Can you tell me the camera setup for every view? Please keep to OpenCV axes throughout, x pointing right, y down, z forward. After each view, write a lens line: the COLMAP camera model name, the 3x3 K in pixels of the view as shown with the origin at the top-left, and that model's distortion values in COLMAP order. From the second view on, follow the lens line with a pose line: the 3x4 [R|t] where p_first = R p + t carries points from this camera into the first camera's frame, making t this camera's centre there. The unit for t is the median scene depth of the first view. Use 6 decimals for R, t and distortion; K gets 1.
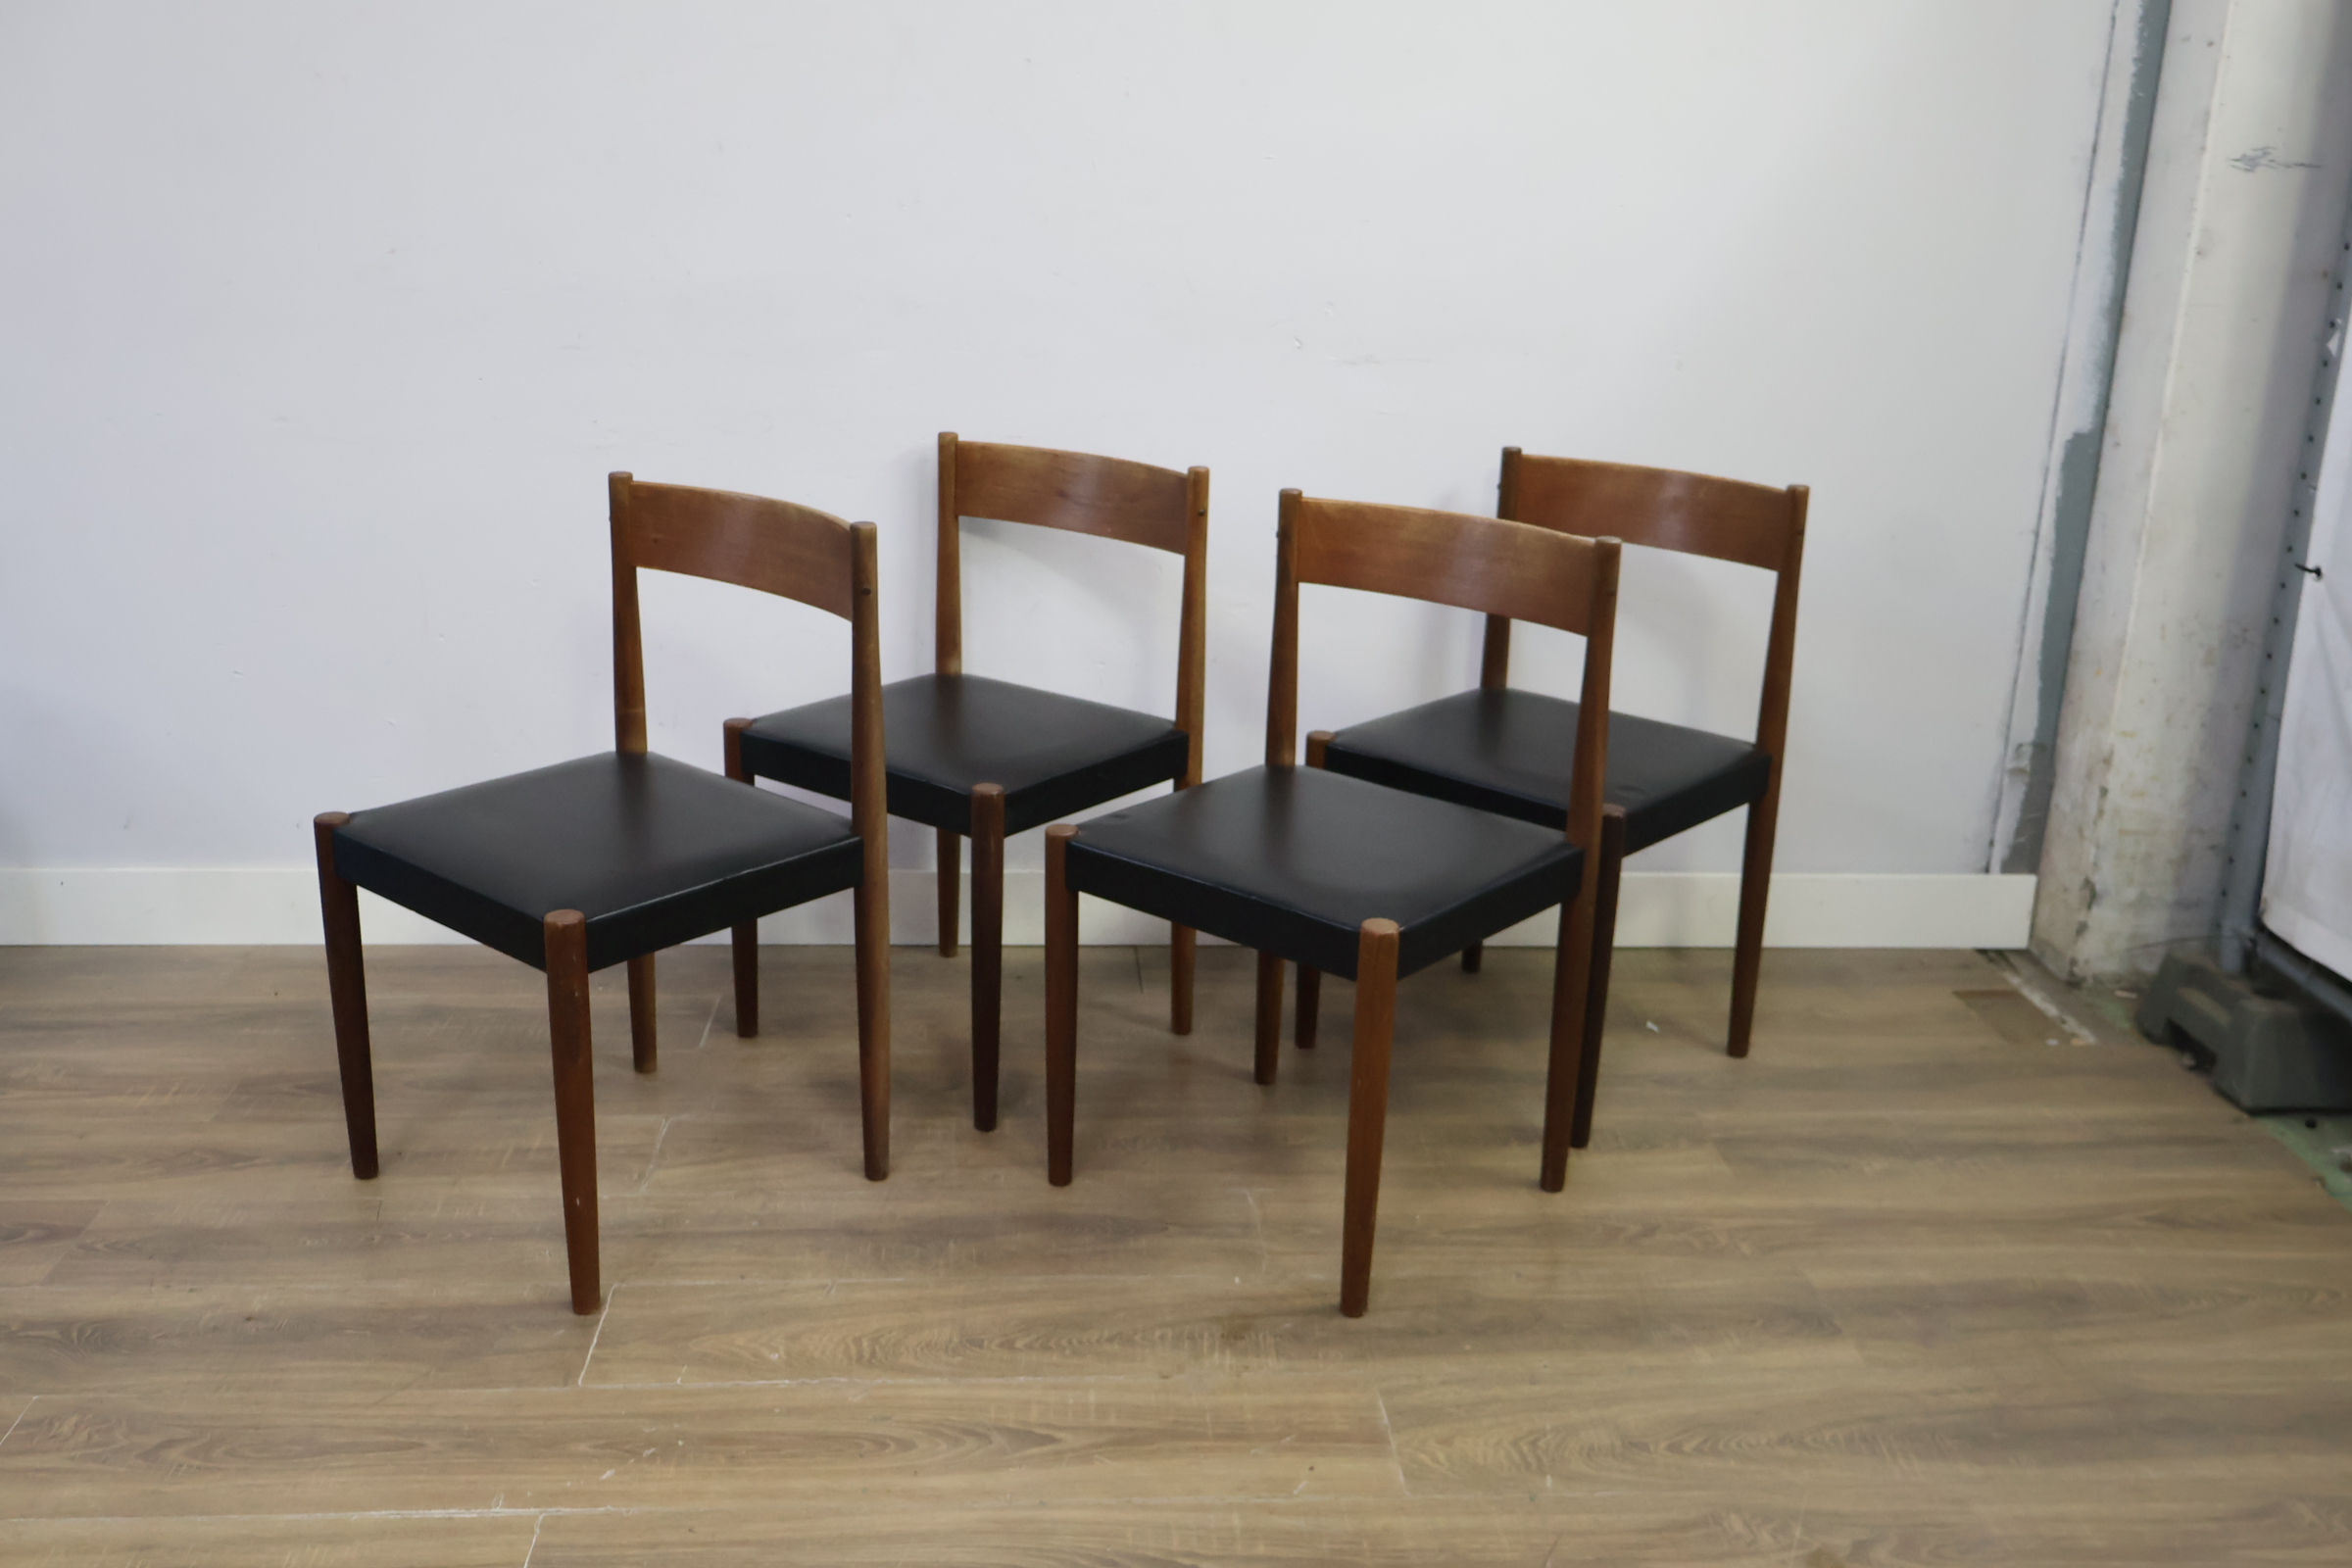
lens RADIAL K [[2181.2, 0, 1184.1], [0, 2181.2, 790.1], [0, 0, 1]] dist [0.006978, 0.000000]
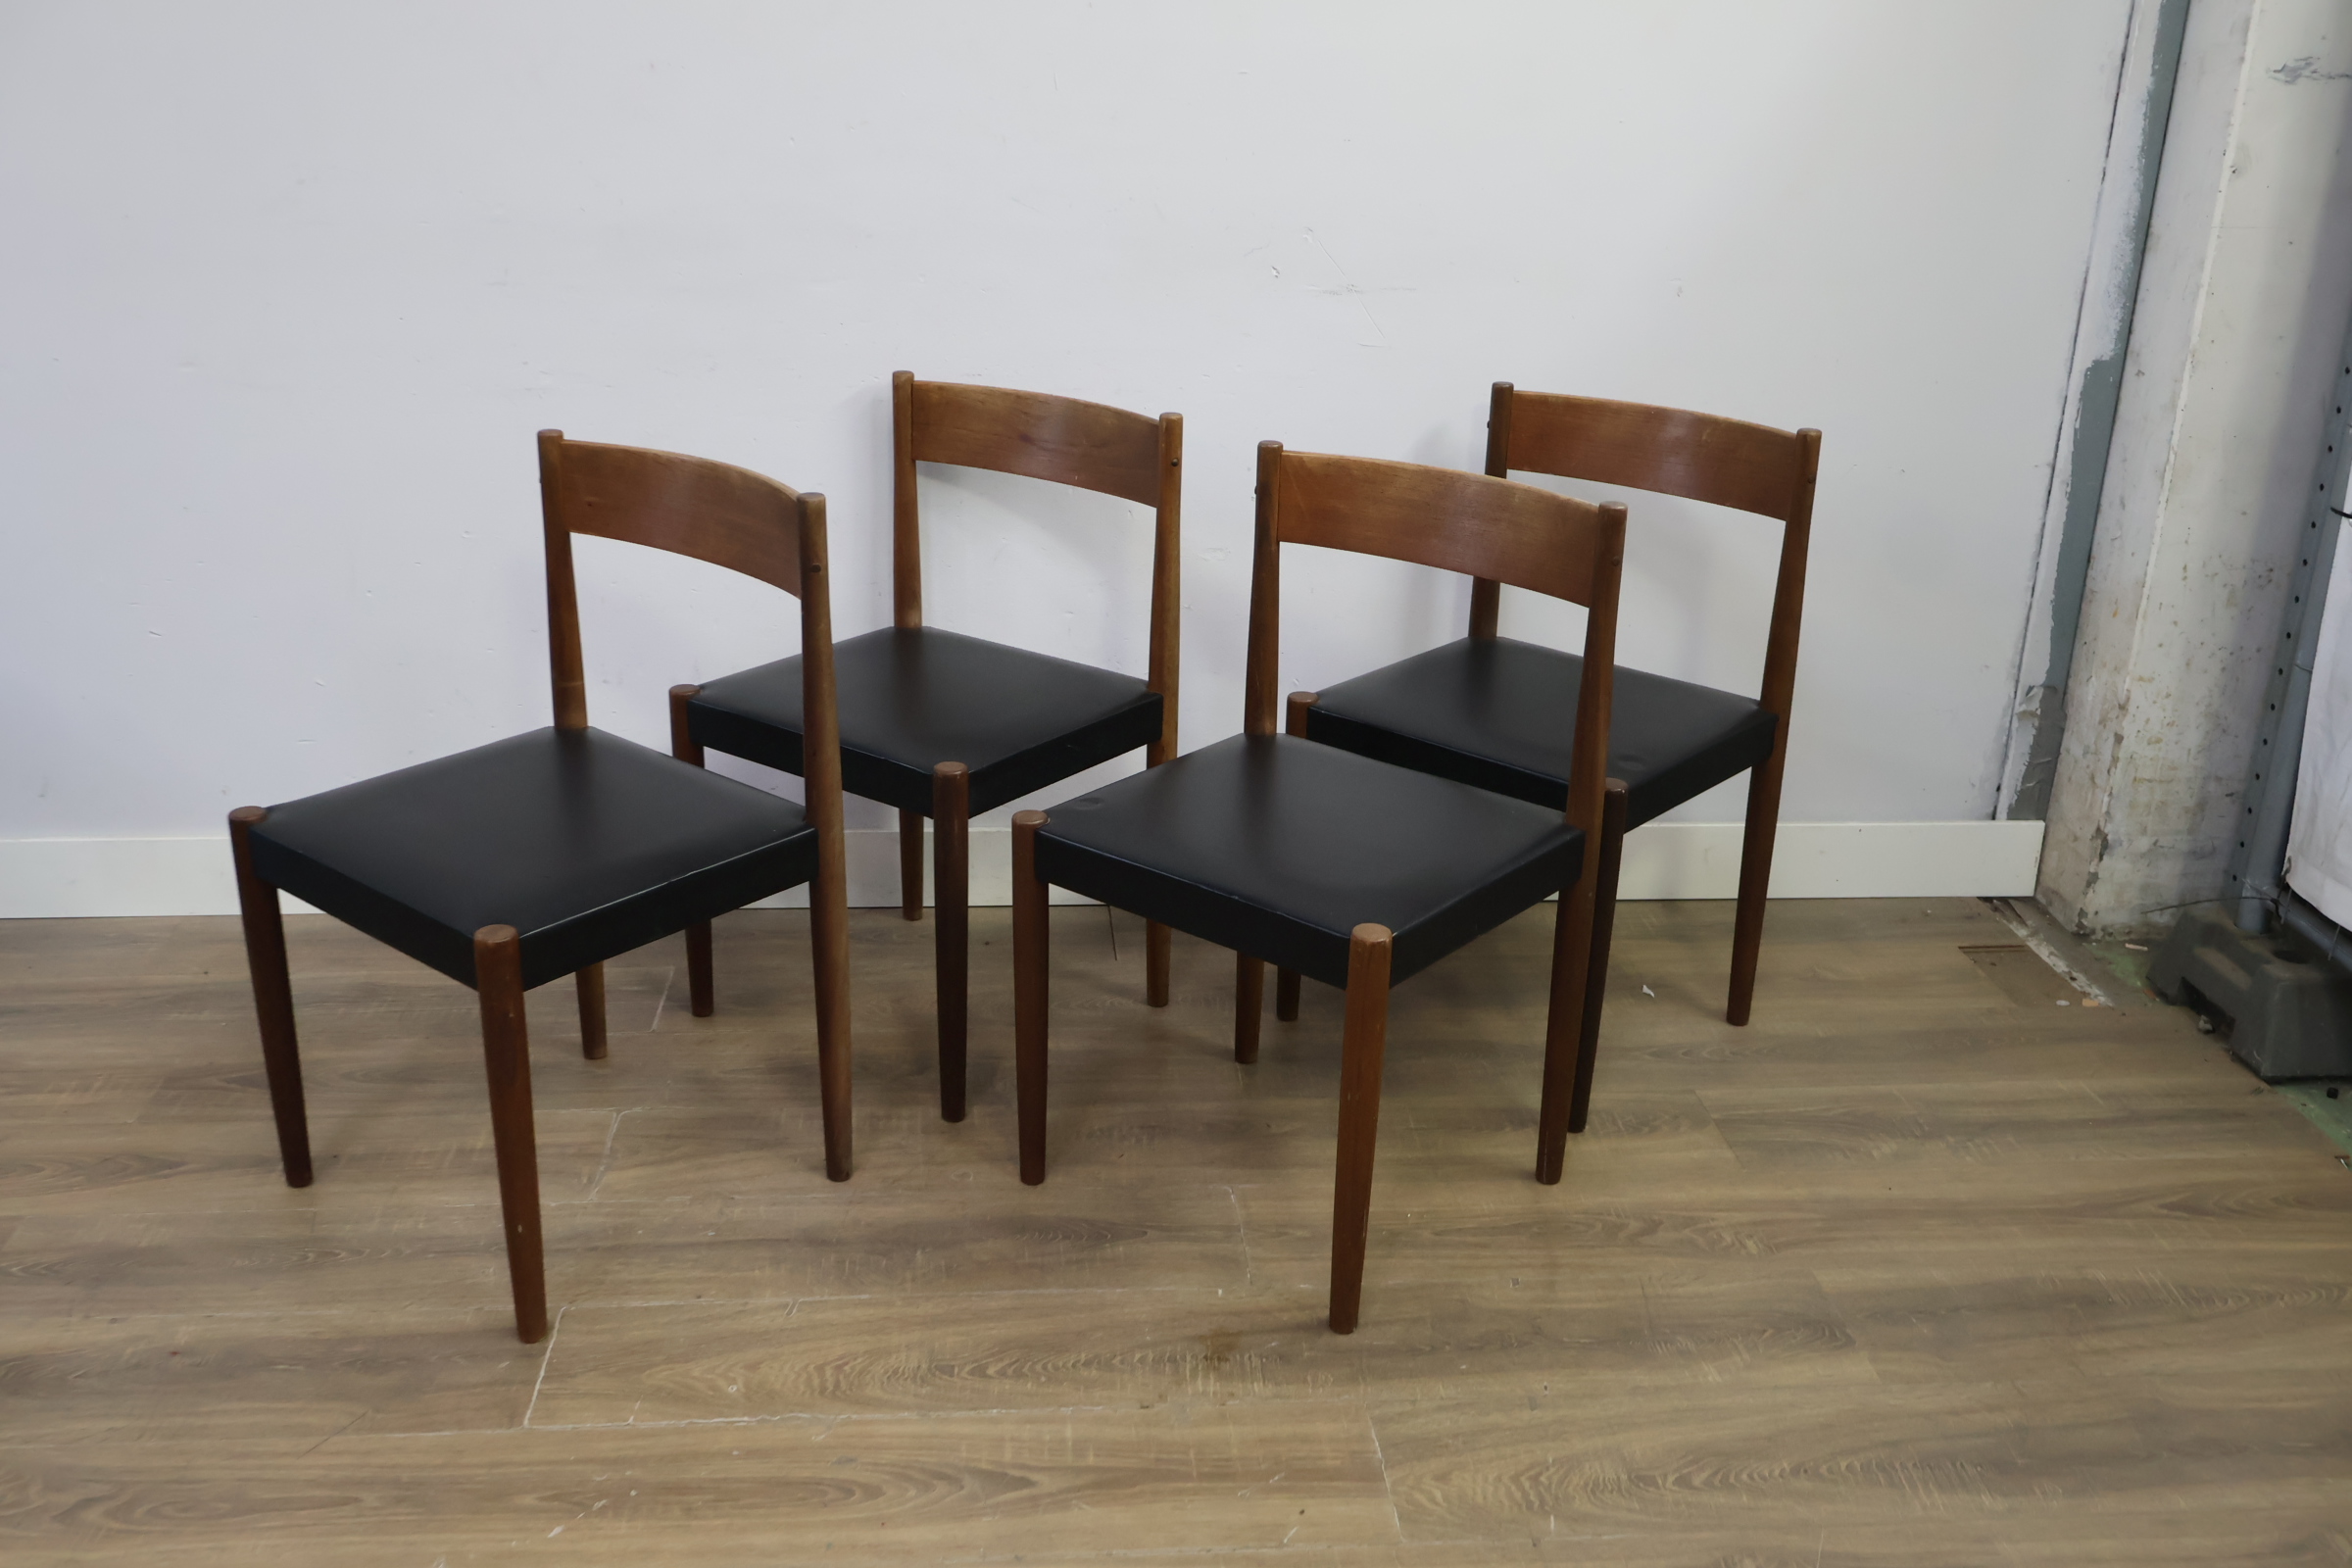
lens RADIAL K [[2181.2, 0, 1177.9], [0, 2181.2, 792.1], [0, 0, 1]] dist [0.006978, 0.000000]
pose [[0.999897, -0.009089, 0.011116, -0.002721], [0.008392, 0.998089, 0.061224, -0.052056], [-0.011651, -0.061125, 0.998062, 0.065774]]
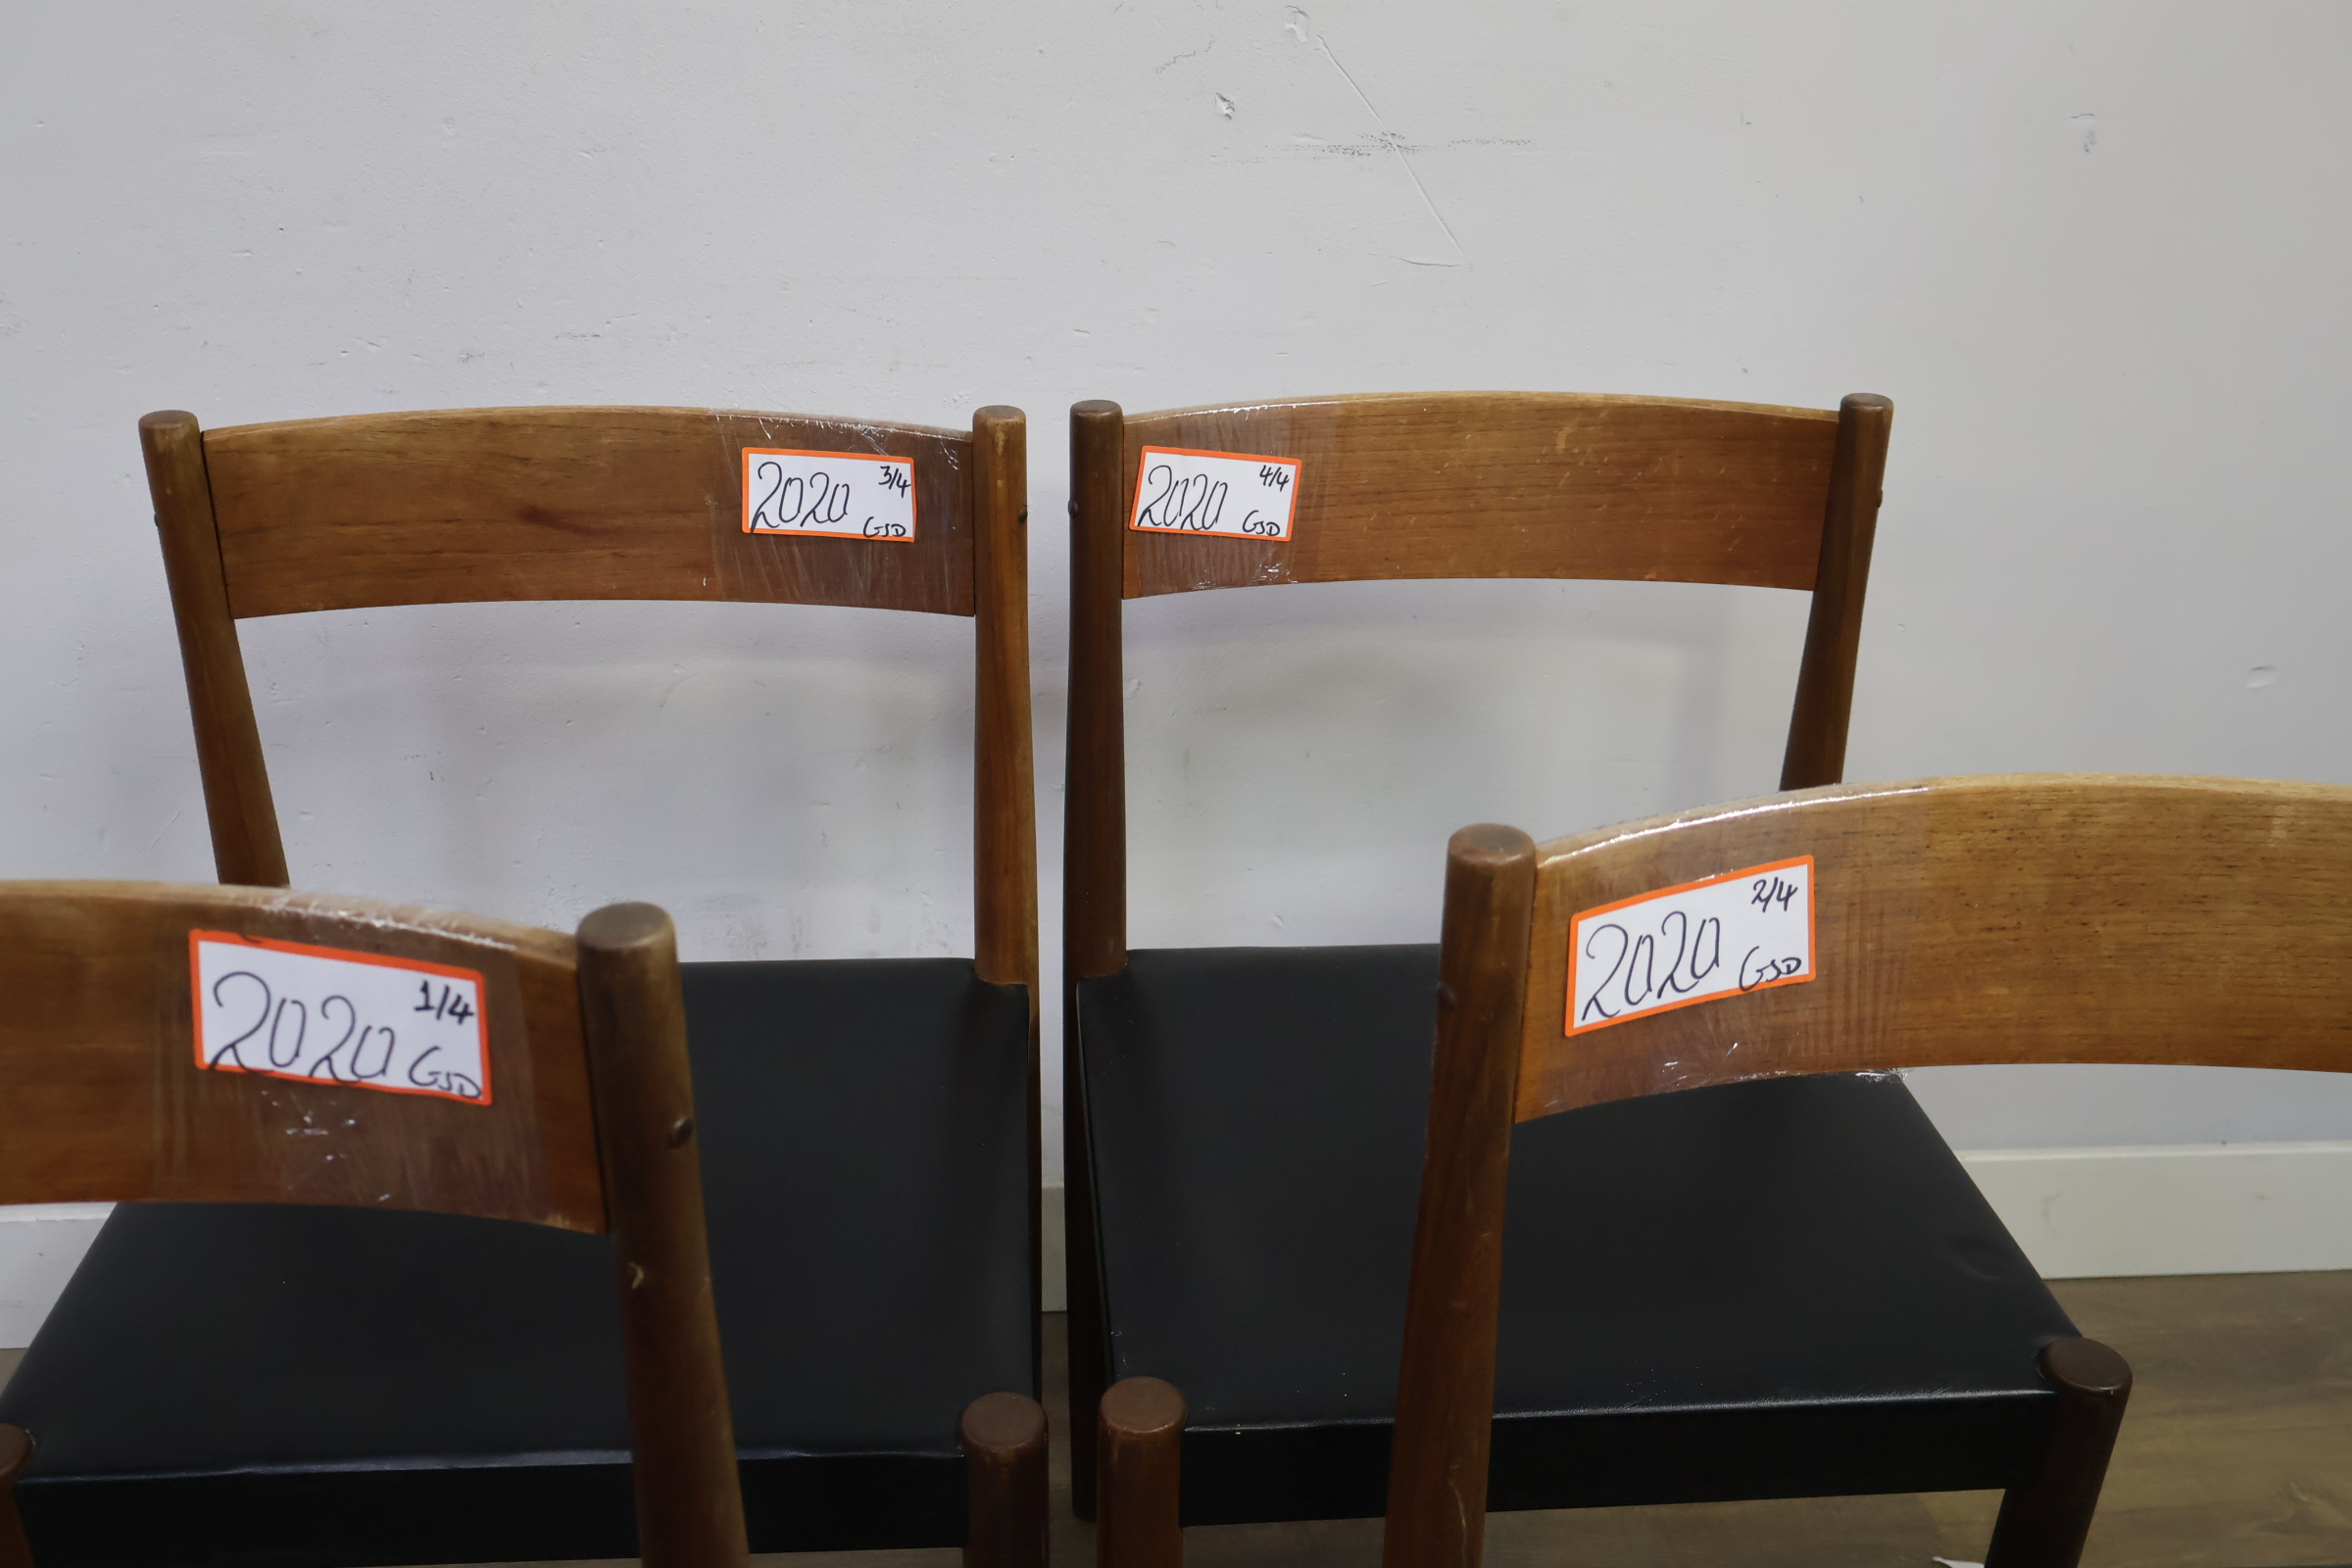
lens RADIAL K [[2181.2, 0, 1166.6], [0, 2181.2, 795.7], [0, 0, 1]] dist [0.006978, 0.000000]
pose [[0.999921, -0.011938, -0.003936, 0.053671], [0.012390, 0.988827, 0.148554, -0.176538], [0.002118, -0.148591, 0.988897, 0.725977]]
